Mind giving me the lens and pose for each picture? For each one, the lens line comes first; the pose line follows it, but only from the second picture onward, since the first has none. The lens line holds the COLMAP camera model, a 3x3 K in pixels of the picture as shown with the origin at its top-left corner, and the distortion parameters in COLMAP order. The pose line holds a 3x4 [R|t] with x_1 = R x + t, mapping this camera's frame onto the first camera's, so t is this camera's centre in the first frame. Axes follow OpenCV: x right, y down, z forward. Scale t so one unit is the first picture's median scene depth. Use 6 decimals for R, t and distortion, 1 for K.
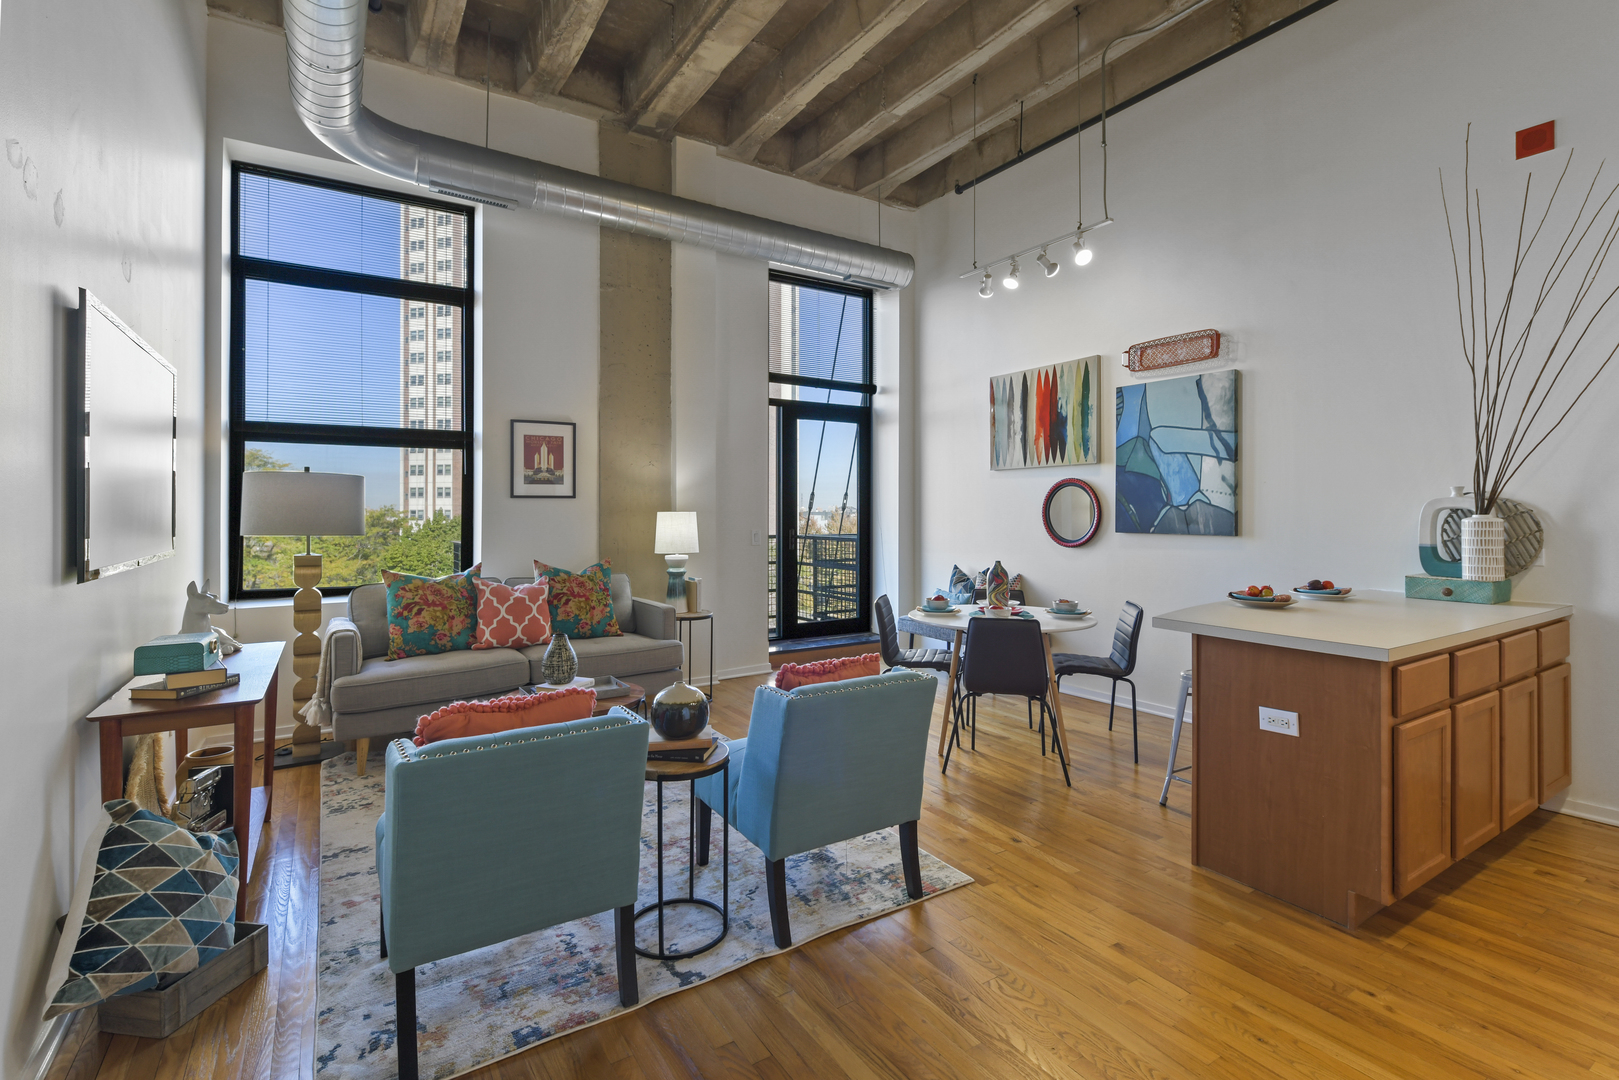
lens RADIAL K [[740.8, 0, 812.9], [0, 740.8, 507.1], [0, 0, 1]] dist [-0.000150, -0.000298]
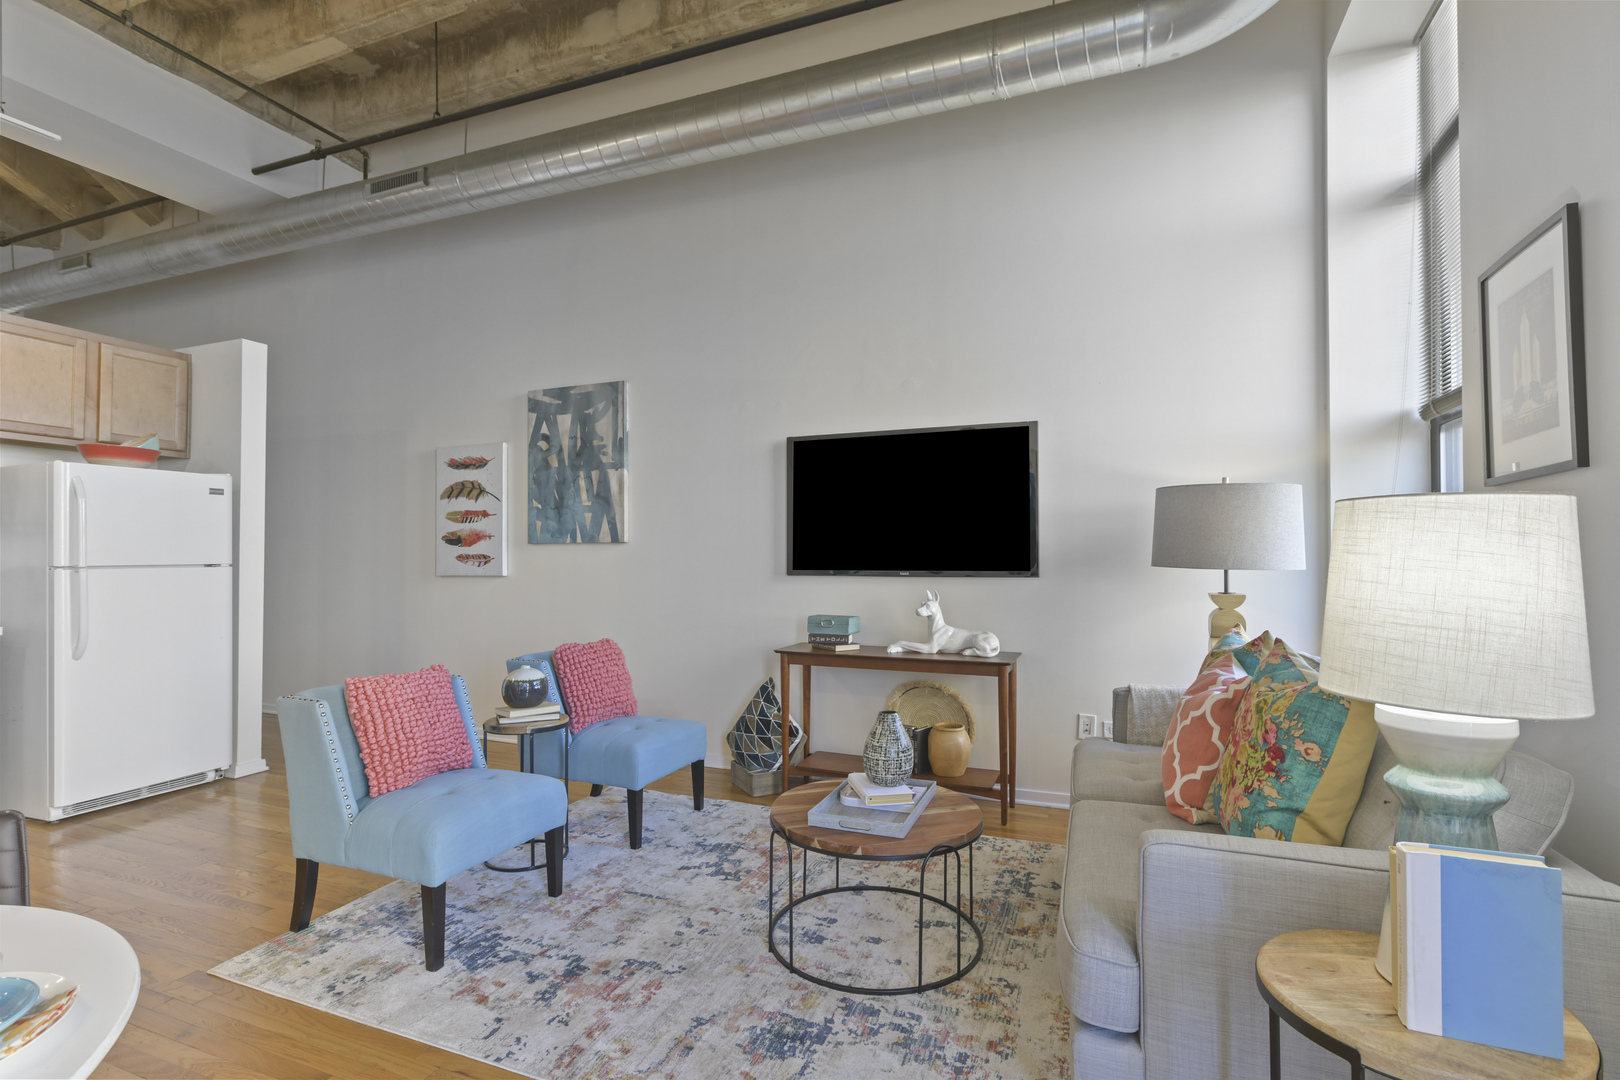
lens RADIAL K [[754.9, 0, 818.6], [0, 754.9, 546.8], [0, 0, 1]] dist [0.001402, 0.000192]
pose [[-0.812380, -0.009398, -0.583052, 0.083804], [0.002804, 0.999796, -0.020024, 0.024370], [0.583121, -0.017902, -0.812188, 1.107059]]
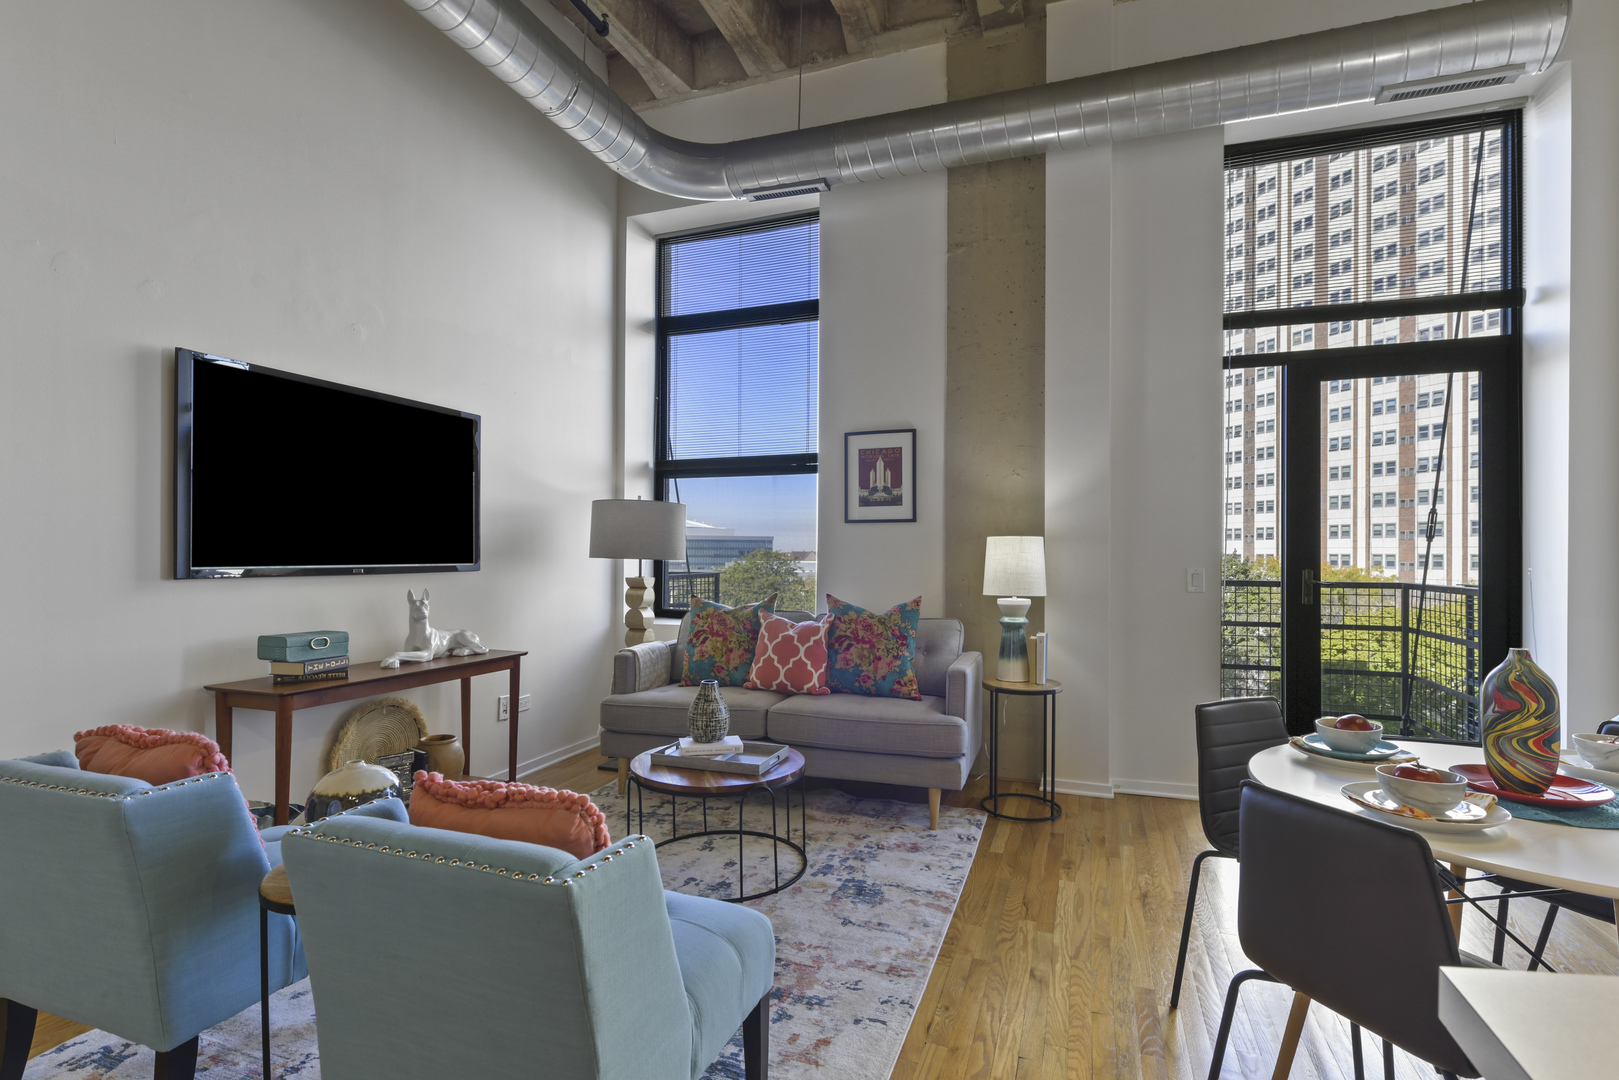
lens RADIAL K [[775.3, 0, 814.5], [0, 775.3, 550.1], [0, 0, 1]] dist [0.001983, 0.000279]
pose [[0.607600, 0.001152, -0.794242, 0.294953], [-0.001135, 0.999999, 0.000582, 0.019001], [0.794242, 0.000548, 0.607601, 0.414539]]
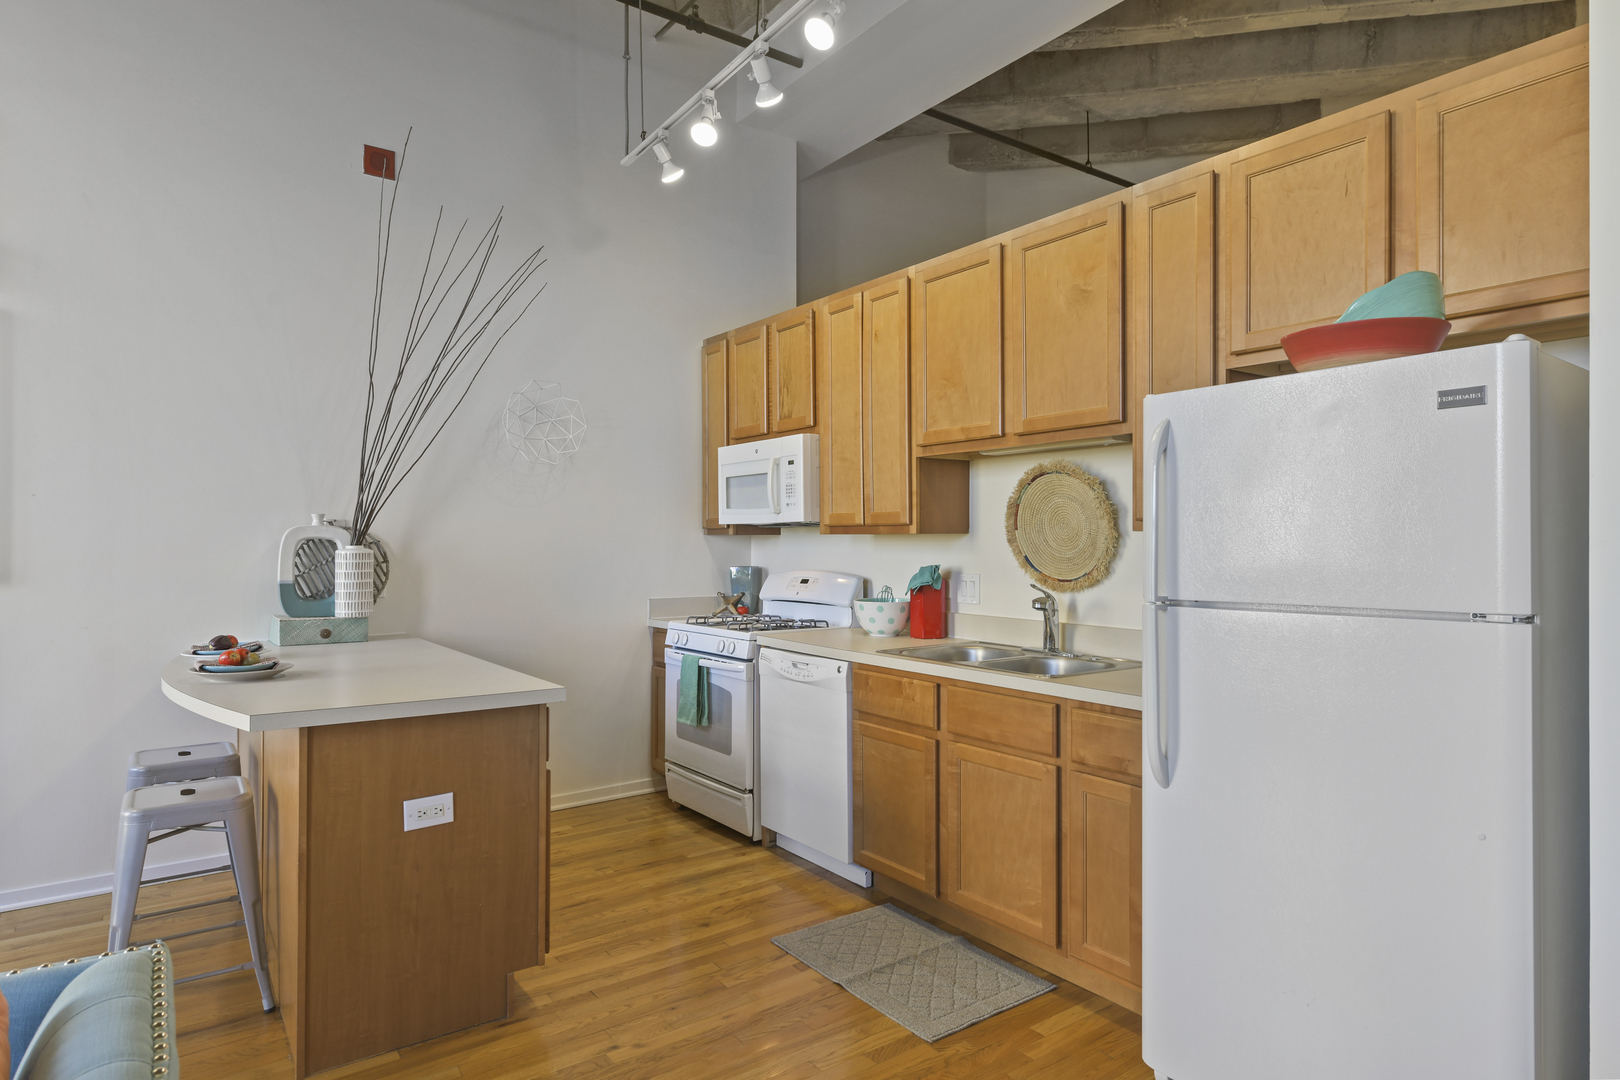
lens RADIAL K [[923.9, 0, 810.0], [0, 923.9, 540.0], [0, 0, 1]] dist [0.005152, 0.001190]
pose [[-0.056140, 0.003260, 0.998418, -0.184027], [-0.008309, 0.999959, -0.003732, 0.001977], [-0.998388, -0.008506, -0.056111, 0.330807]]
